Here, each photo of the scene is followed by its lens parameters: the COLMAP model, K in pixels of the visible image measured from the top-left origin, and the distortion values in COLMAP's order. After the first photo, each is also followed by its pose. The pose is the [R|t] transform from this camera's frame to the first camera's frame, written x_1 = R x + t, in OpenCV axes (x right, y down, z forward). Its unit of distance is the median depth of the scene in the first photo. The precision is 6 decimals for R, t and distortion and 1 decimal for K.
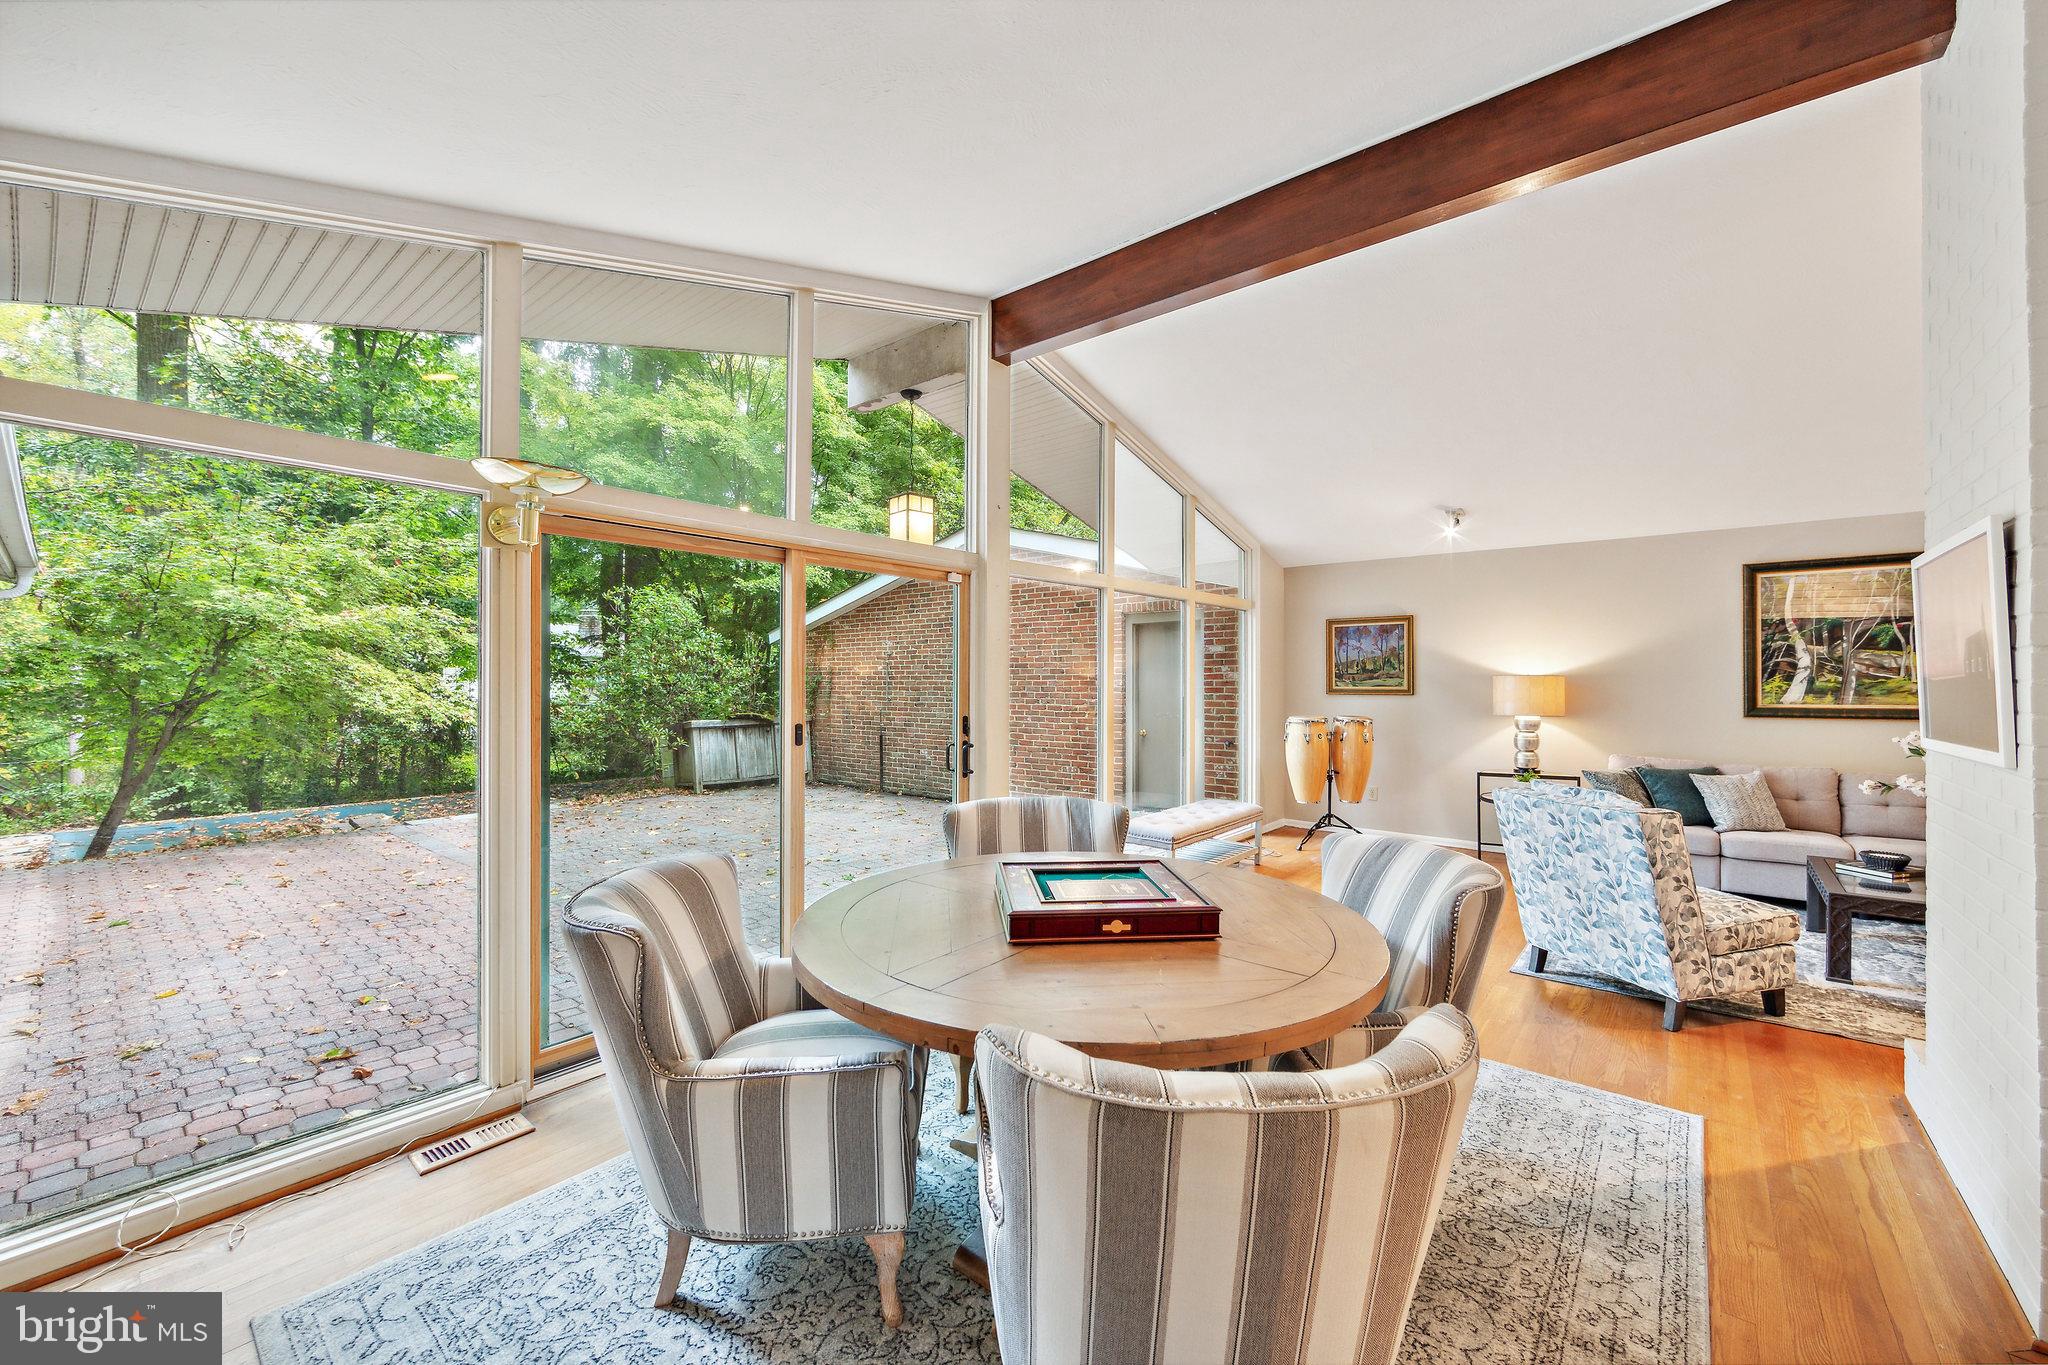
lens RADIAL K [[820.5, 0, 1029.9], [0, 820.5, 686.1], [0, 0, 1]] dist [0.000349, -0.000001]
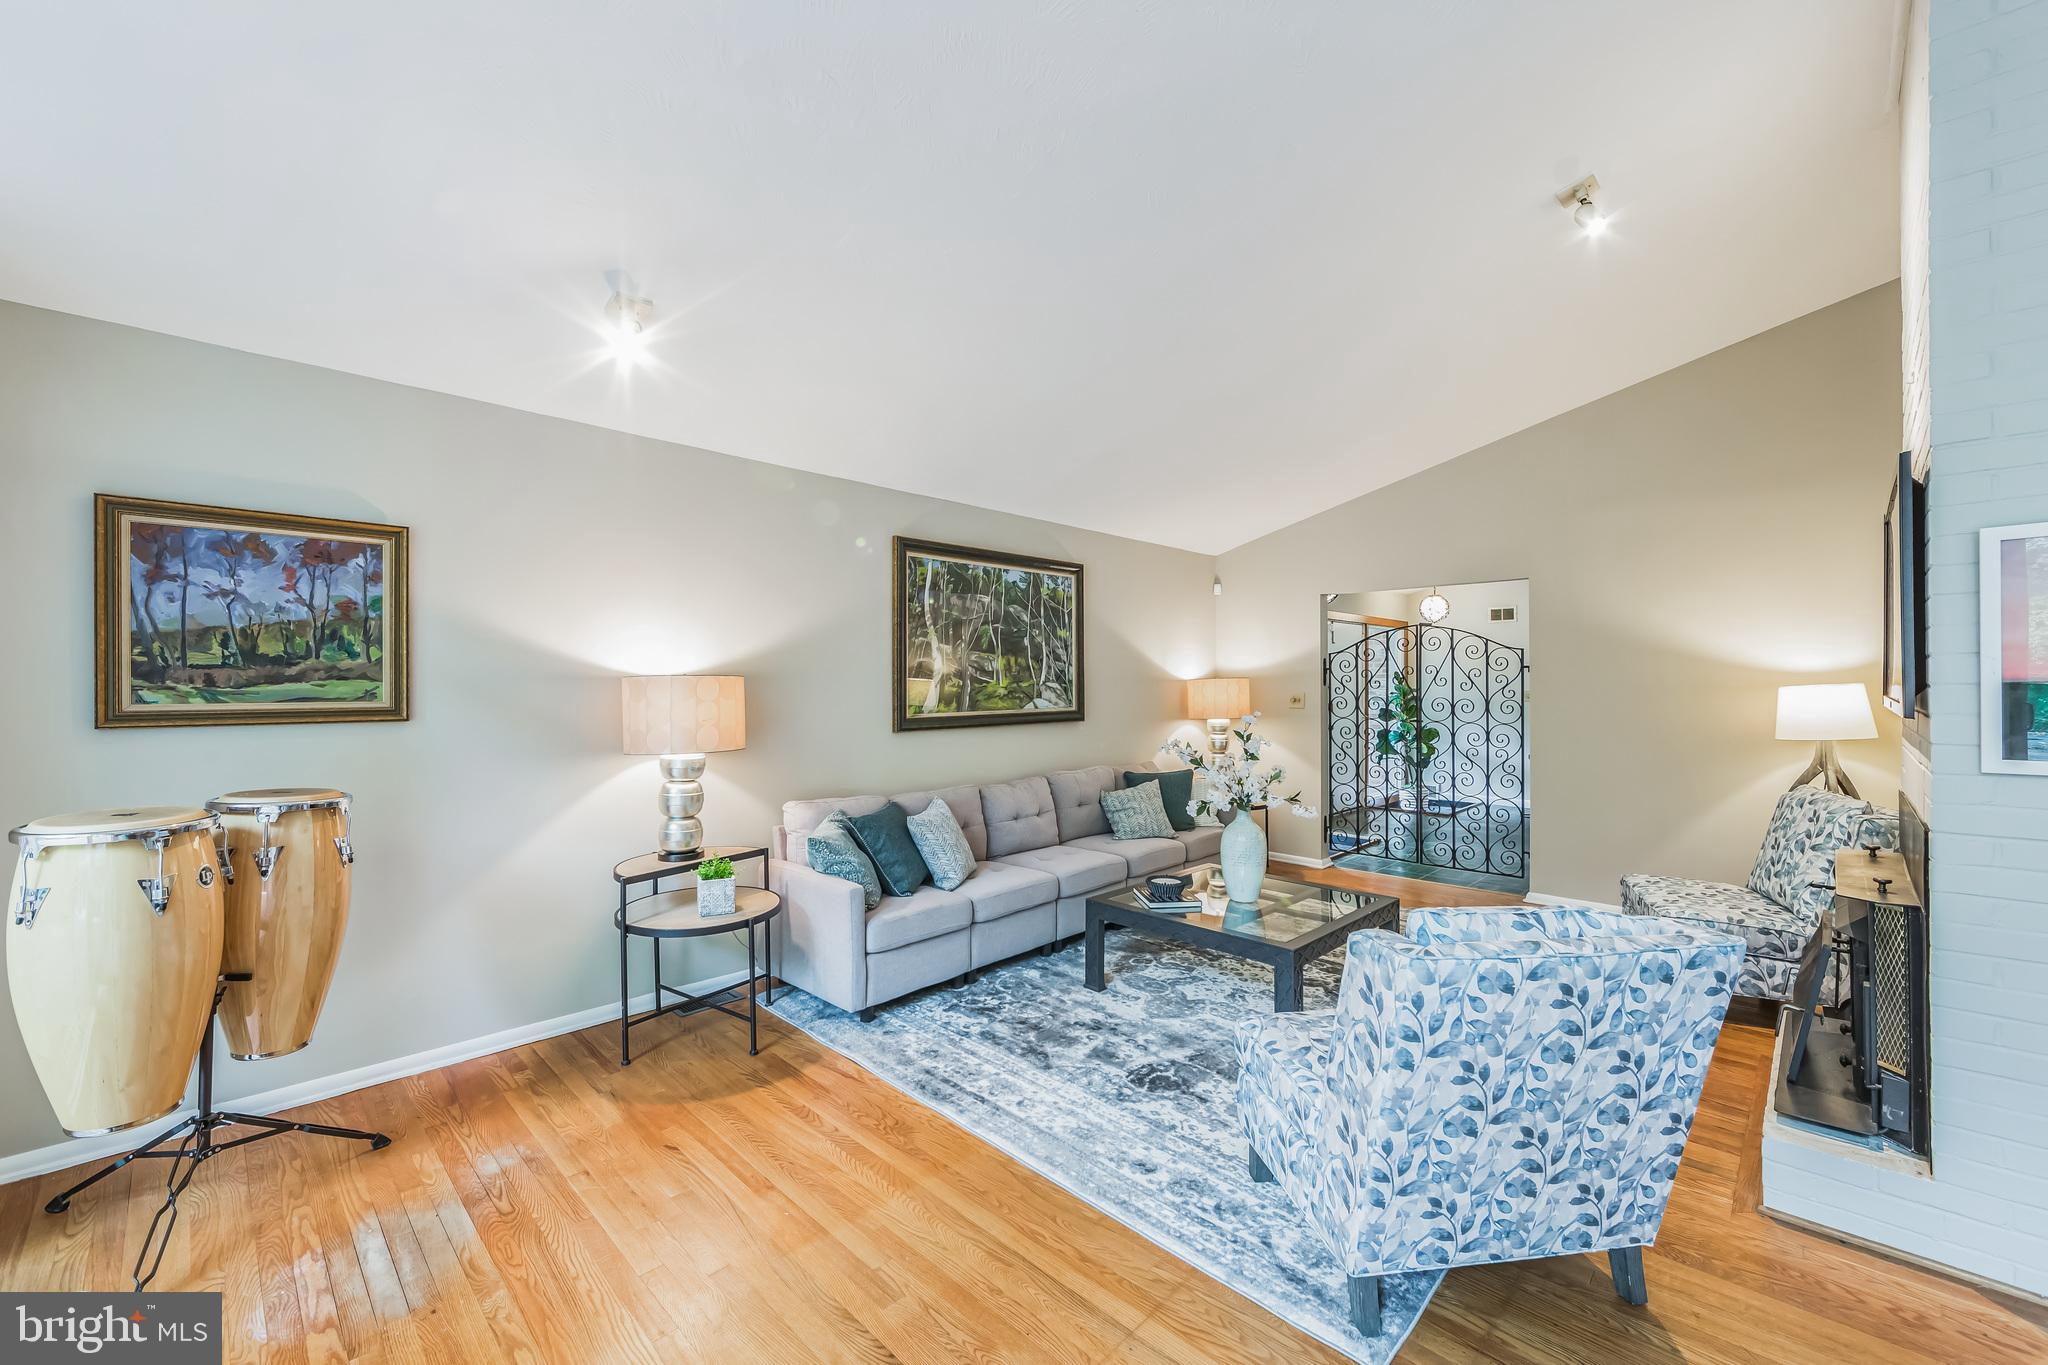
lens RADIAL K [[820.5, 0, 1029.9], [0, 820.5, 686.1], [0, 0, 1]] dist [0.000349, -0.000001]
pose [[0.096985, 0.005939, 0.995268, 0.098311], [0.016590, 0.999834, -0.007583, 0.002095], [-0.995148, 0.017247, 0.096870, 0.728170]]
